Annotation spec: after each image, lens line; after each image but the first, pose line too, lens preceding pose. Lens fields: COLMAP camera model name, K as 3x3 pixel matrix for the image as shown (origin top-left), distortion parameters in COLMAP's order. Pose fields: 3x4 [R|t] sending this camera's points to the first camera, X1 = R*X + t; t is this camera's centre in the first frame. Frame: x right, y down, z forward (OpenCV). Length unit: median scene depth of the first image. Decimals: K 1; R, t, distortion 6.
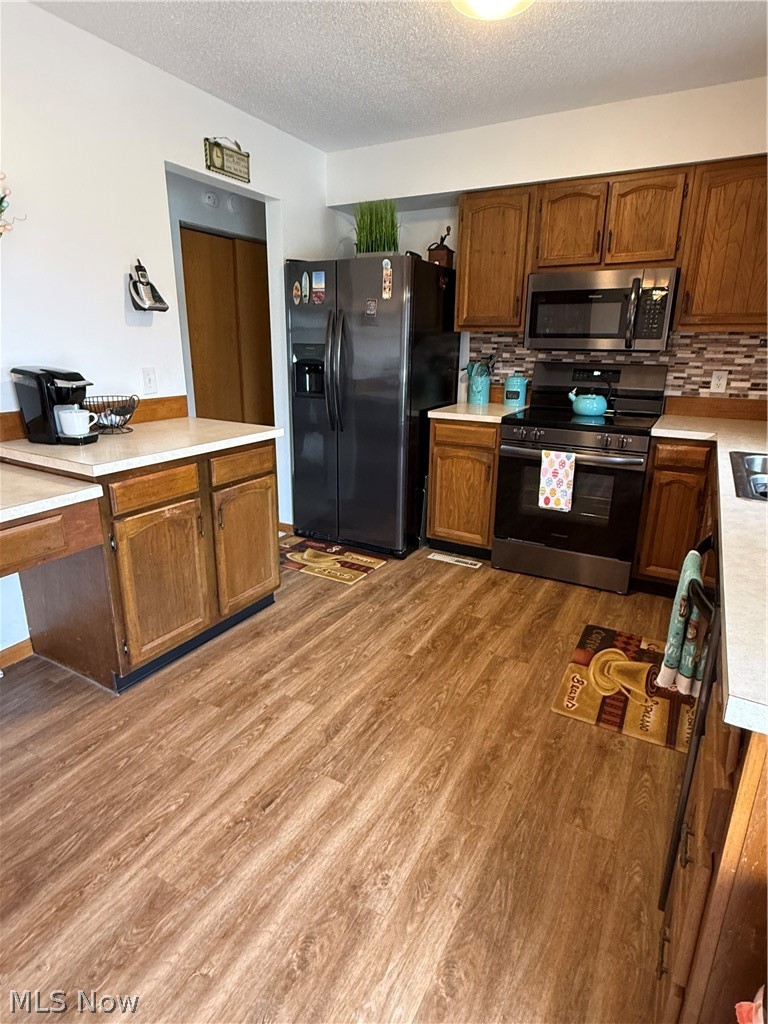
lens RADIAL K [[563.2, 0, 384.7], [0, 563.2, 506.6], [0, 0, 1]] dist [-0.001298, 0.004042]
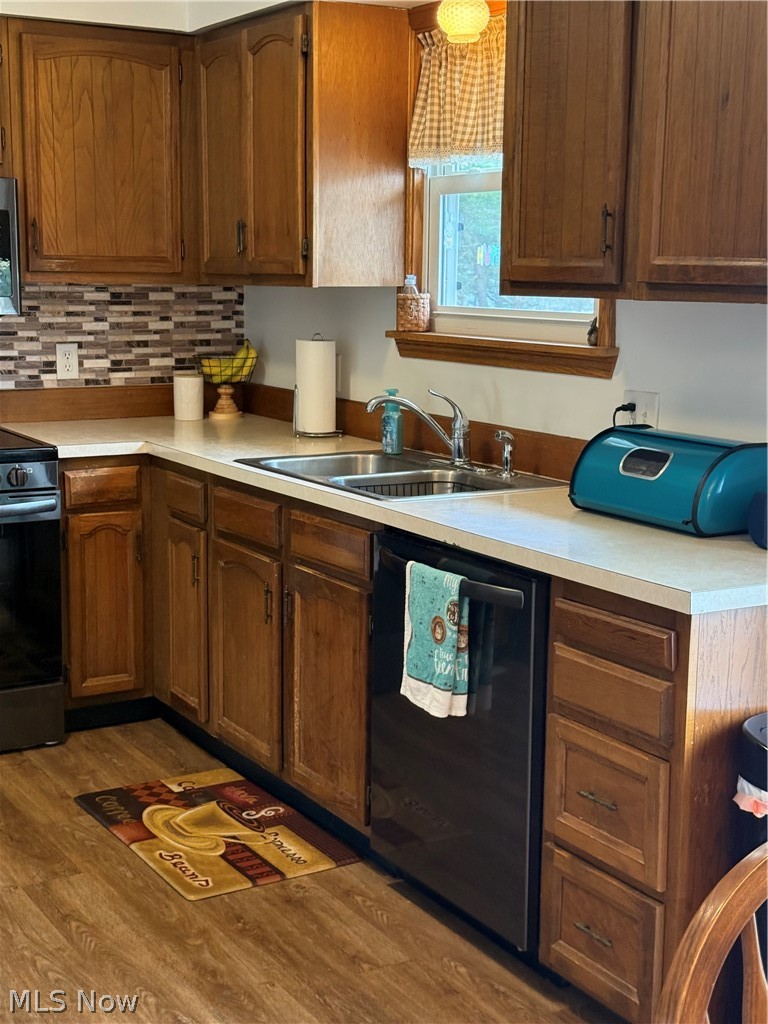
lens RADIAL K [[1441.1, 0, 382.7], [0, 1441.1, 513.5], [0, 0, 1]] dist [0.113731, 0.000000]
pose [[0.496199, -0.148833, 0.855357, -0.660837], [0.238383, 0.970689, 0.030613, -0.034857], [-0.834841, 0.188713, 0.517134, -0.057959]]
